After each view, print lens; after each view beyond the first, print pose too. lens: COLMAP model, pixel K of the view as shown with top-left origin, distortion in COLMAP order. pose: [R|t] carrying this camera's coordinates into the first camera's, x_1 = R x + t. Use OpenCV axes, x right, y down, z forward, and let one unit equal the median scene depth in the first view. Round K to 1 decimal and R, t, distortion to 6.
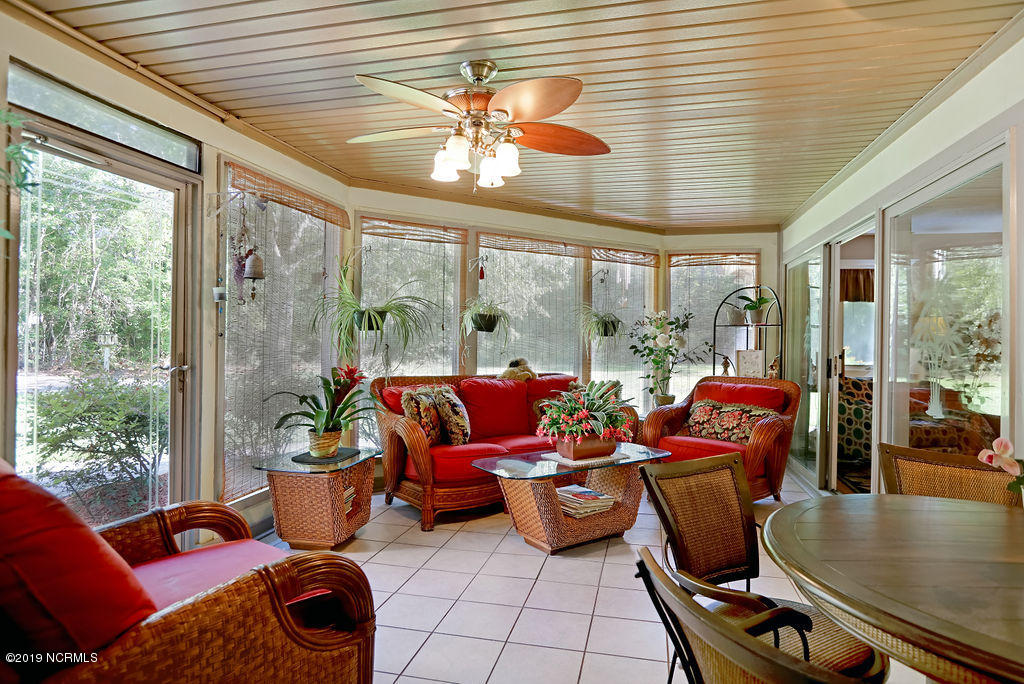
lens RADIAL K [[563.6, 0, 514.9], [0, 563.6, 340.7], [0, 0, 1]] dist [0.000401, 0.000179]
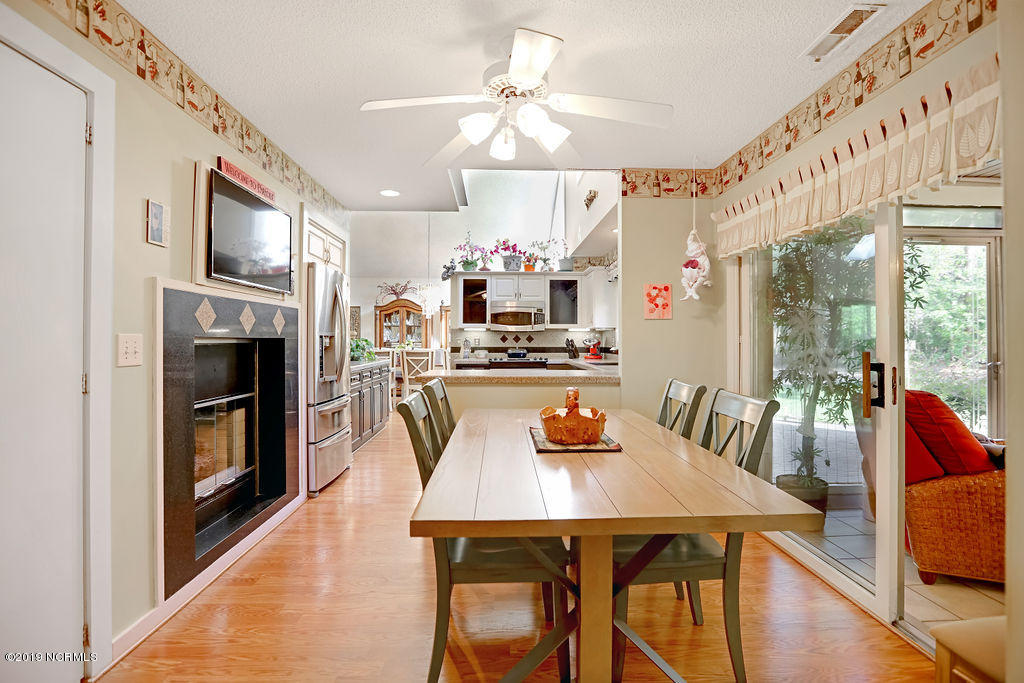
lens RADIAL K [[496.4, 0, 515.8], [0, 496.4, 339.4], [0, 0, 1]] dist [-0.031191, 0.001308]
pose [[0.278277, -0.014607, -0.960390, 0.277941], [0.001697, 0.999890, -0.014716, 0.000350], [0.960499, 0.002465, 0.278272, -0.566868]]
